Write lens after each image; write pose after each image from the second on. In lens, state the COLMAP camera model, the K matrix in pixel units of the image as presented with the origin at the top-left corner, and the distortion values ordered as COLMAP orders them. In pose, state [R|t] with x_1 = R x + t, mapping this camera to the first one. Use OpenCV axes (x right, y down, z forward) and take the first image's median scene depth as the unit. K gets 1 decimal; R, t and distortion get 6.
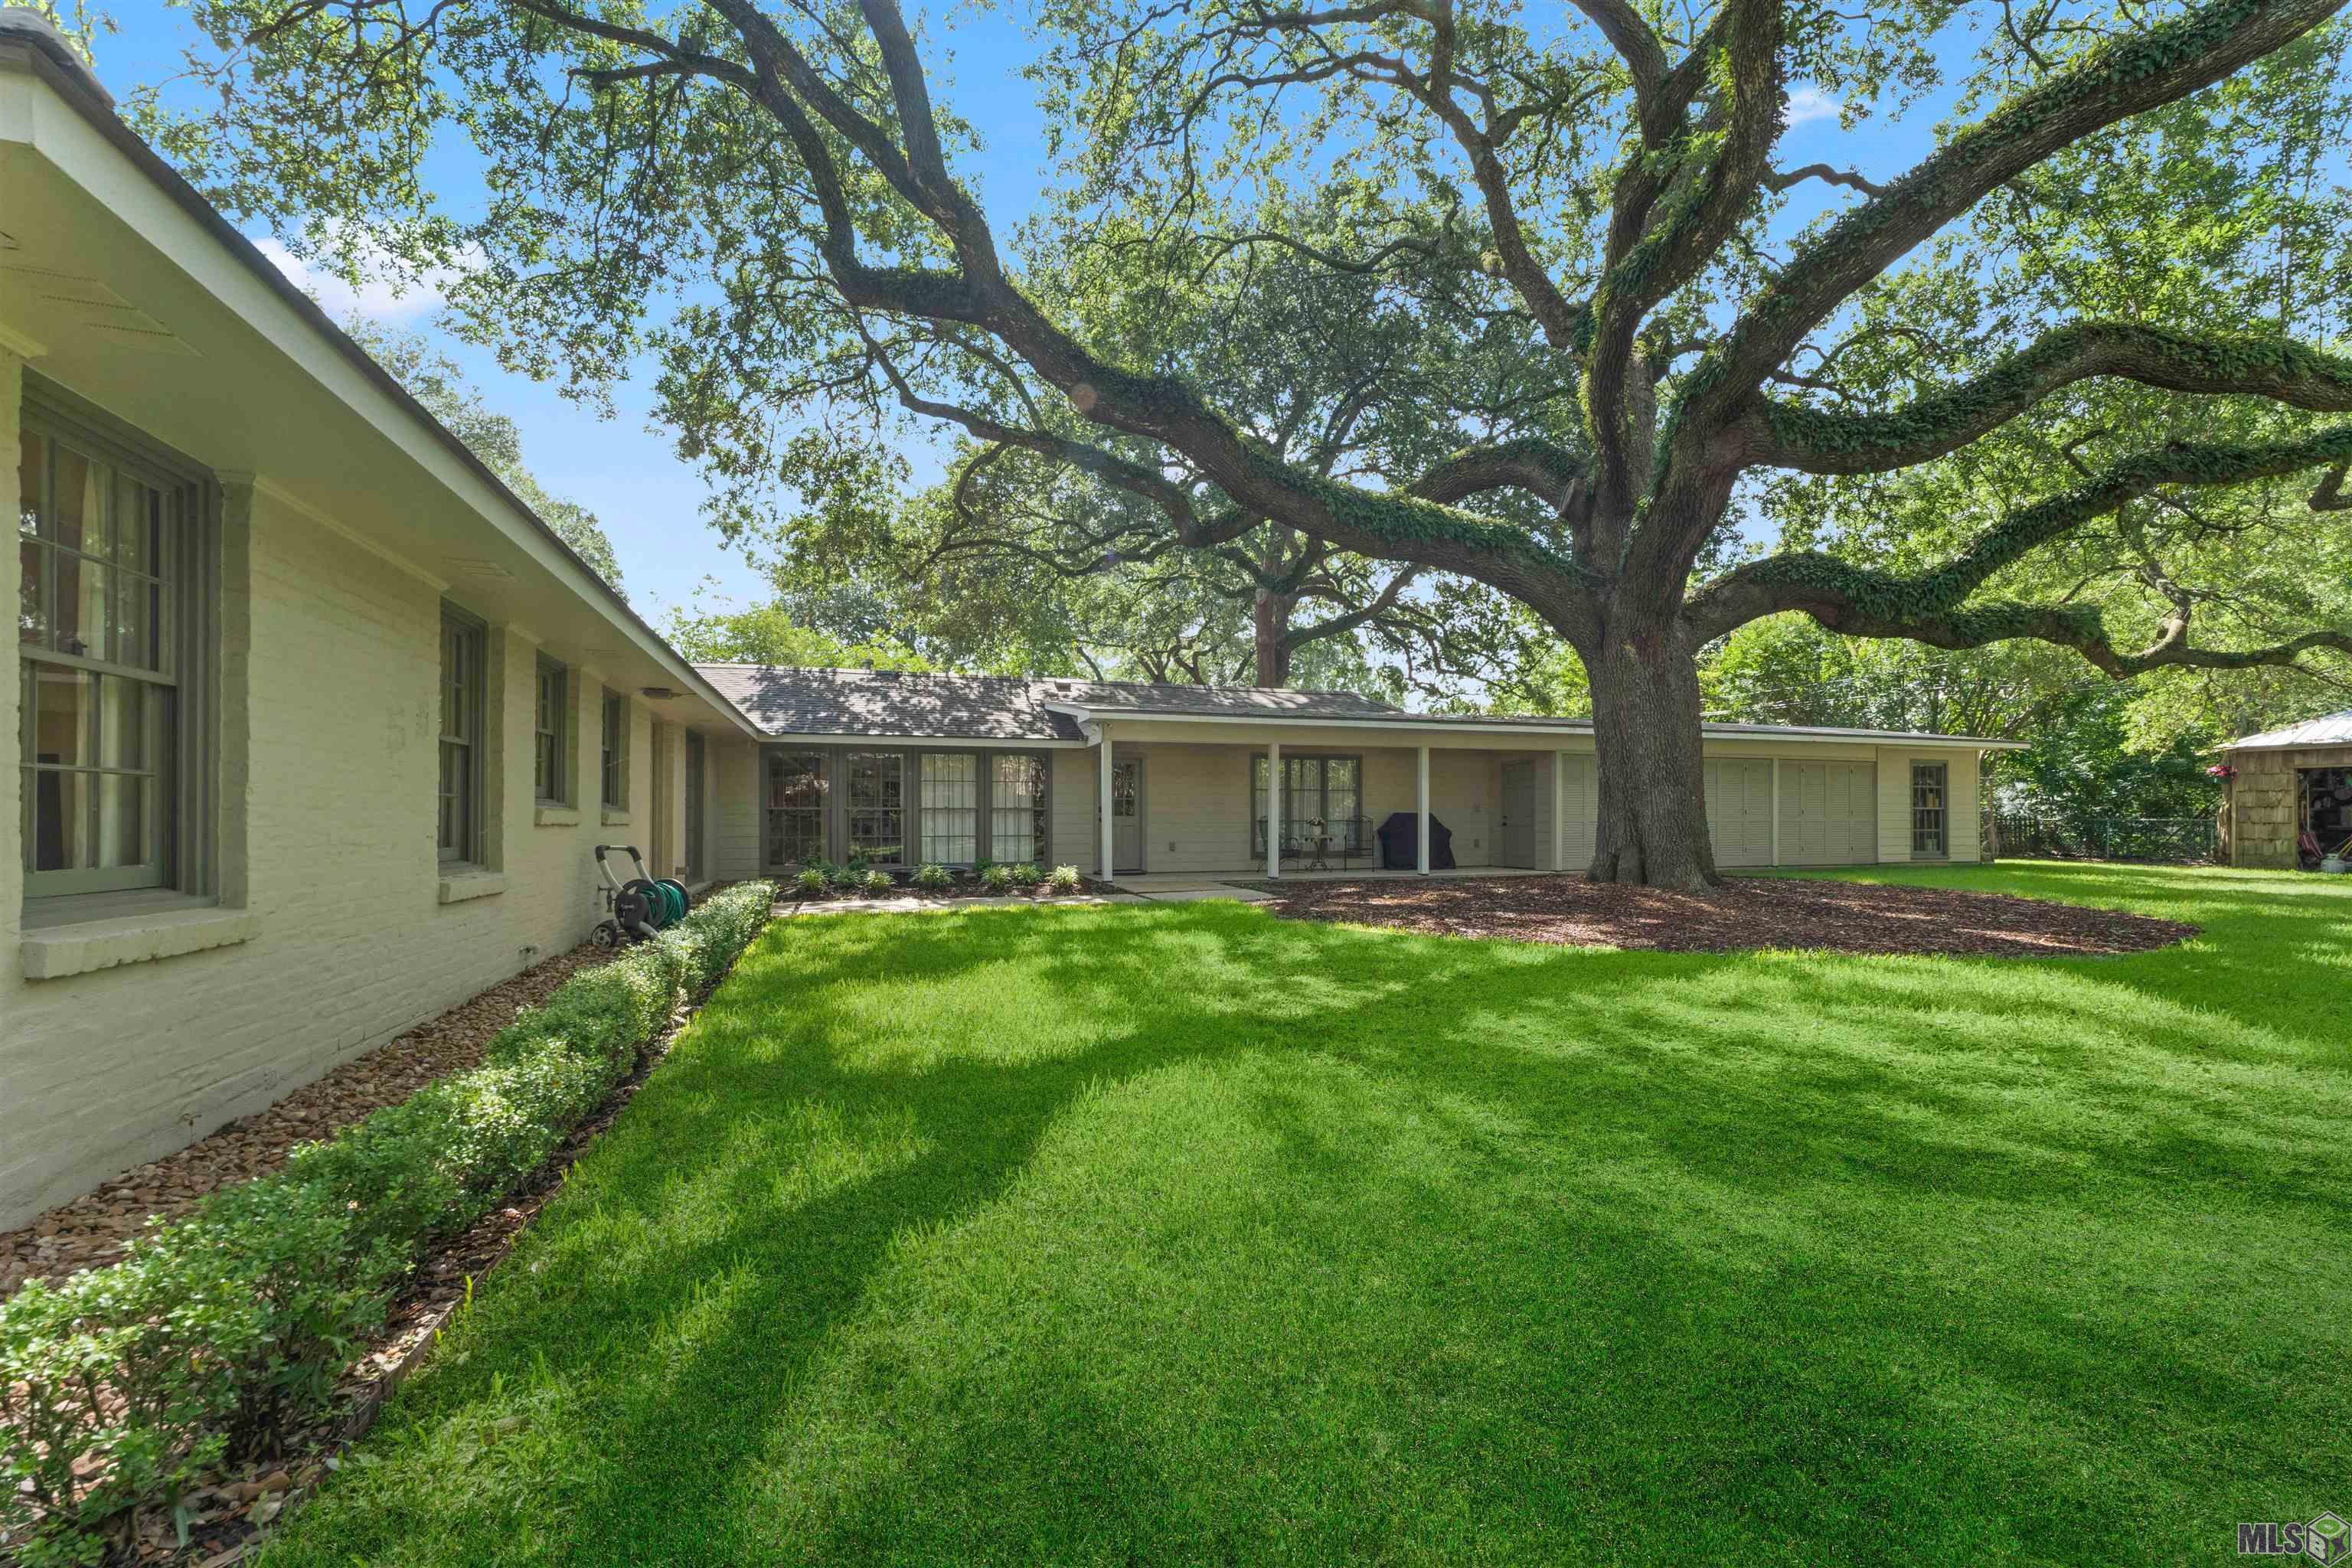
lens RADIAL K [[946.5, 0, 1171.7], [0, 946.5, 772.0], [0, 0, 1]] dist [0.002697, 0.000619]
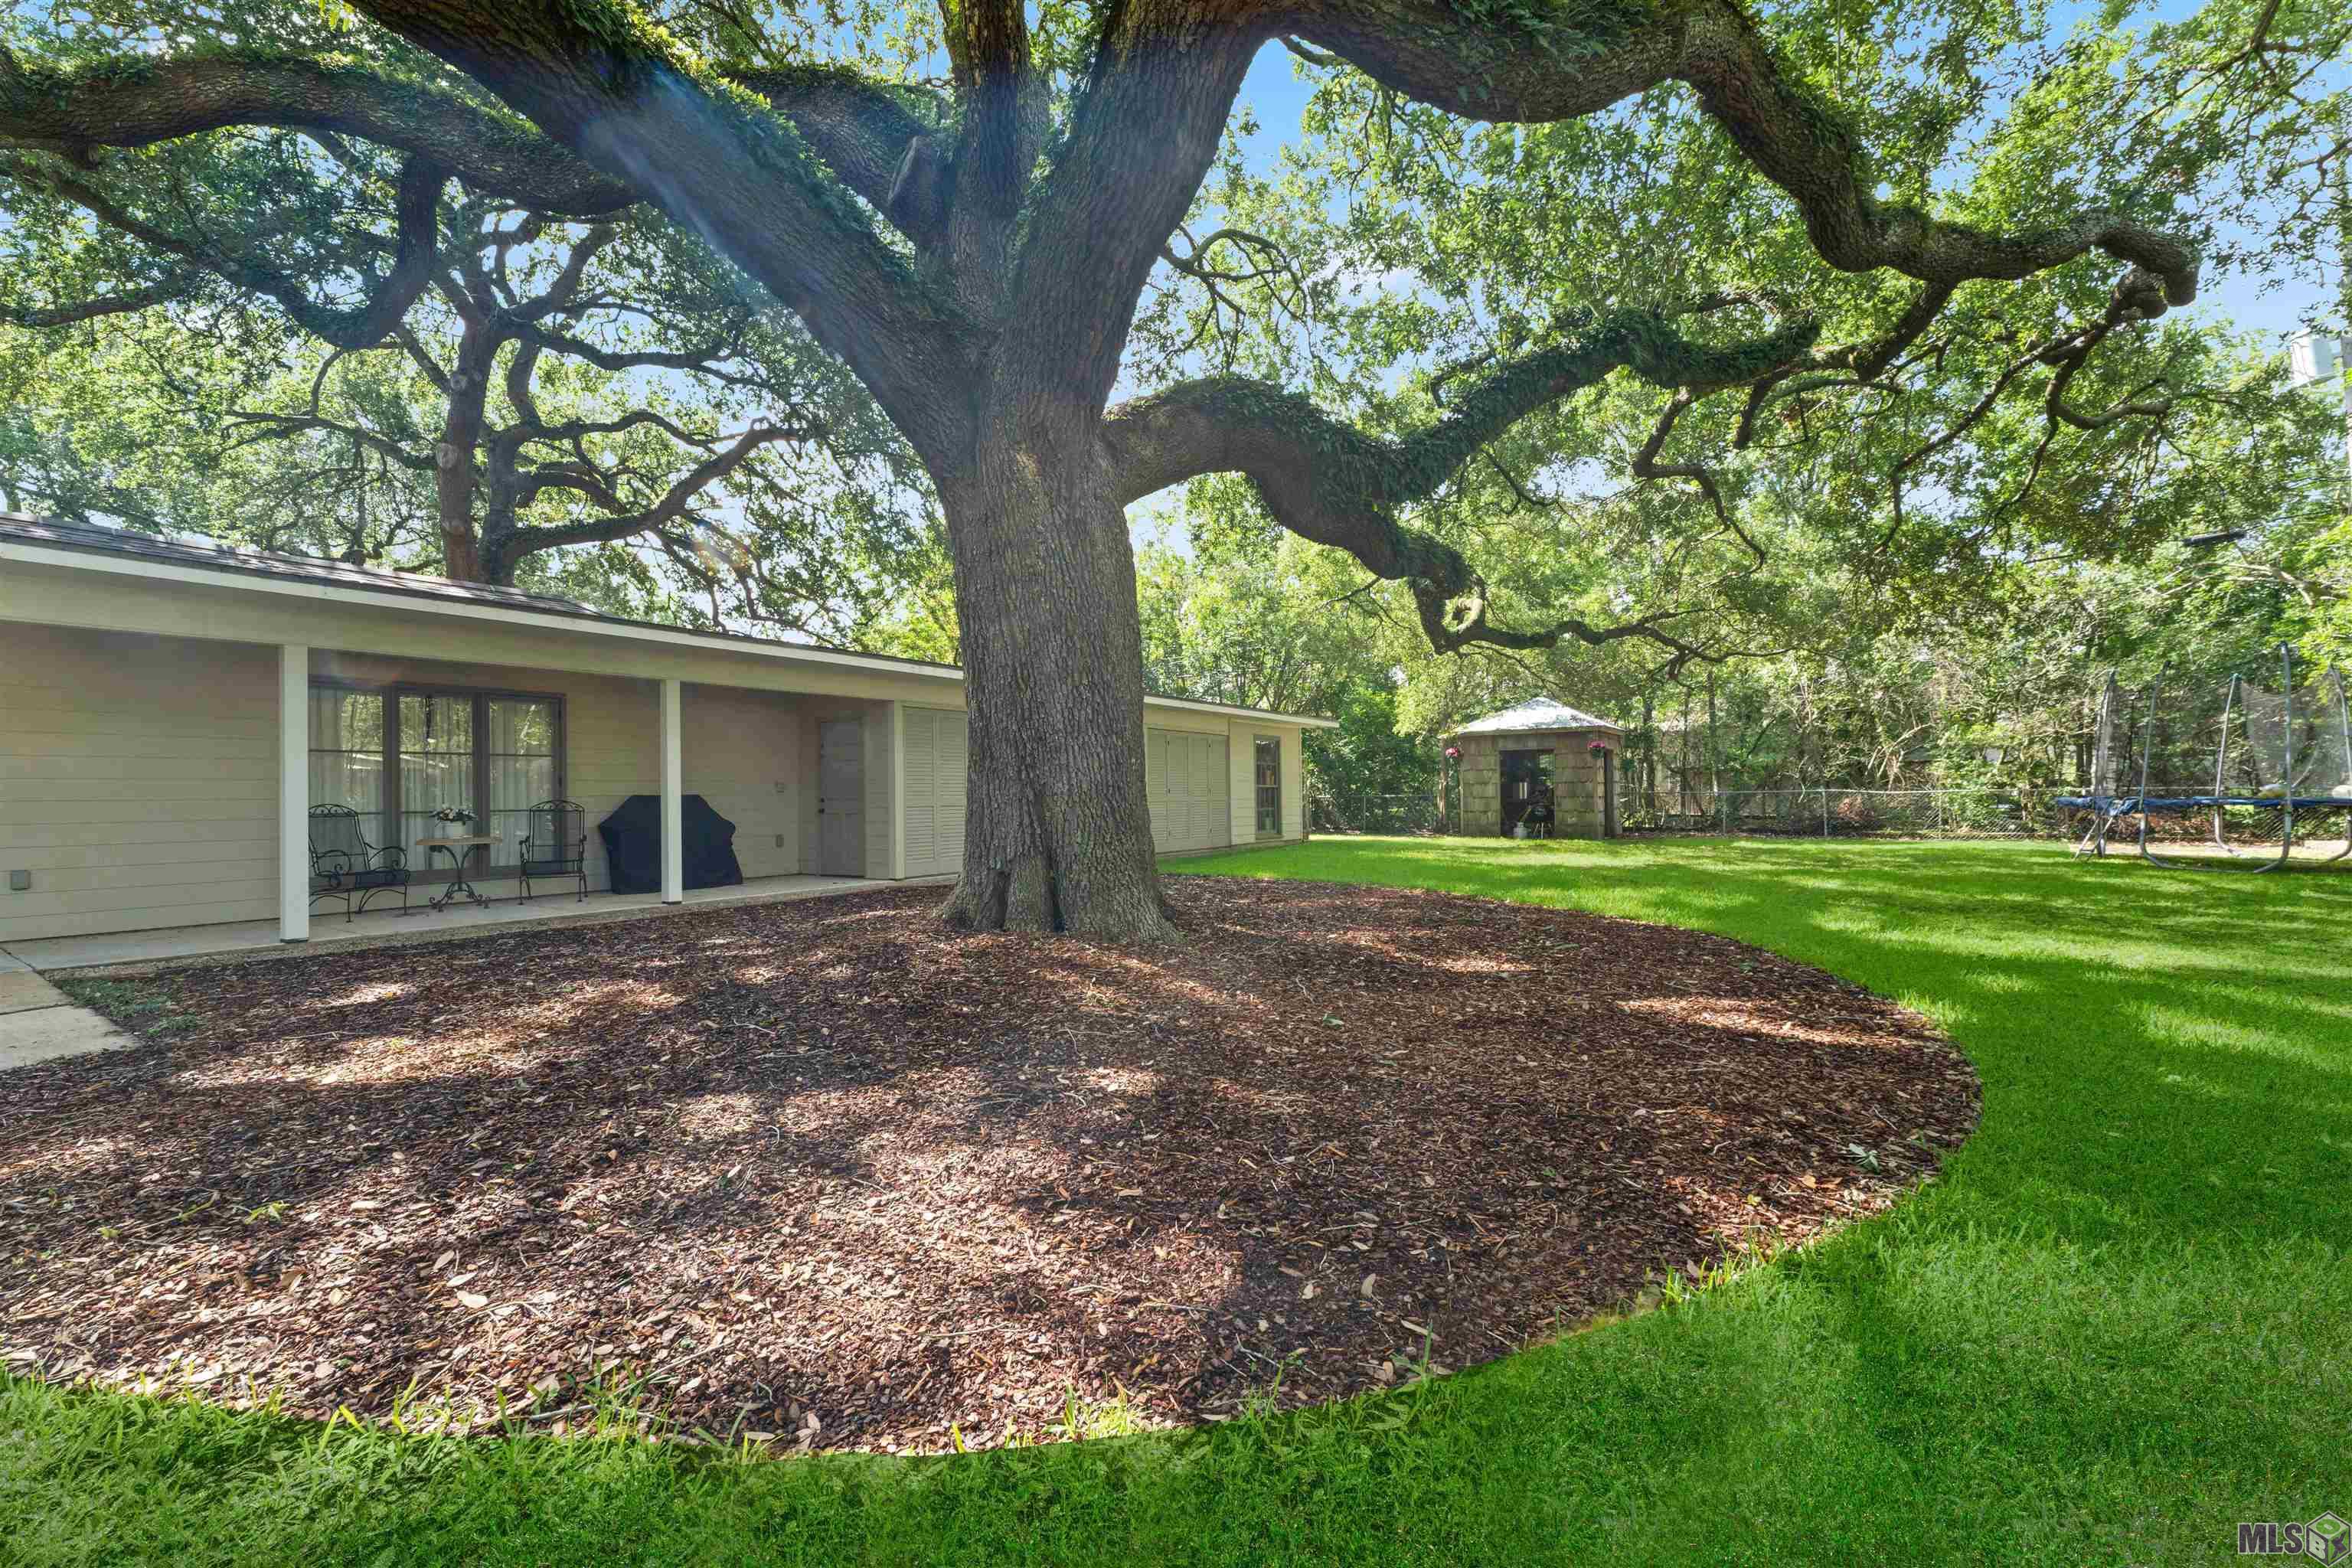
lens RADIAL K [[946.5, 0, 1171.7], [0, 946.5, 772.0], [0, 0, 1]] dist [0.002697, 0.000619]
pose [[0.783298, 0.007152, 0.621606, 0.127872], [-0.018179, 0.999770, 0.011403, 0.015039], [-0.621381, -0.020232, 0.783247, 0.312392]]
